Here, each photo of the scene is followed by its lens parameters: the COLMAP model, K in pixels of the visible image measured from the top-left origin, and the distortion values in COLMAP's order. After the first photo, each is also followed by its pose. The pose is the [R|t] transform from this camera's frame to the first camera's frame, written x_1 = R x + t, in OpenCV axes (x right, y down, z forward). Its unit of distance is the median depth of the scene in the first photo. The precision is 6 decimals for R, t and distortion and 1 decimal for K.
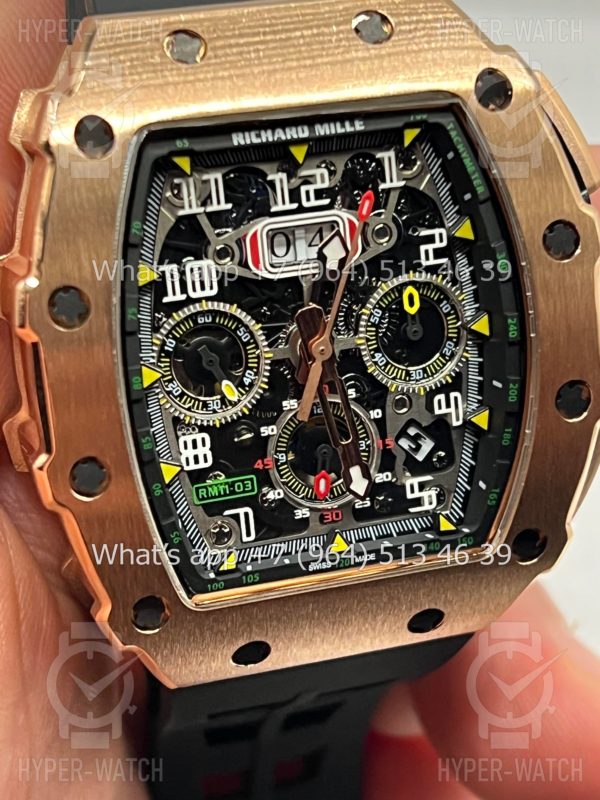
lens RADIAL K [[2014.5, 0, 300.0], [0, 2014.5, 400.0], [0, 0, 1]] dist [0.086352, 0.526871]
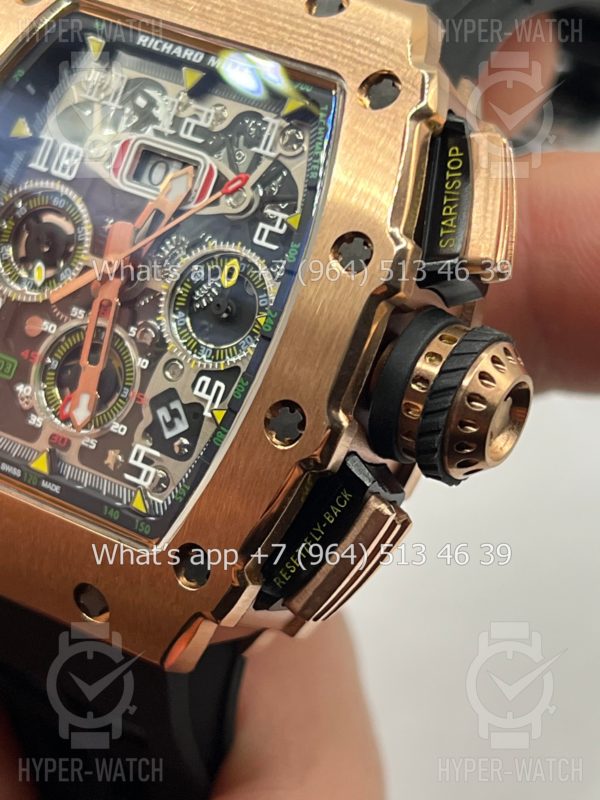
lens RADIAL K [[2014.5, 0, 300.0], [0, 2014.5, 400.0], [0, 0, 1]] dist [0.086352, 0.526871]
pose [[0.657726, 0.347569, -0.668276, 0.725618], [-0.540504, 0.835693, -0.097329, 0.073706], [0.524645, 0.425221, 0.737519, 0.353285]]
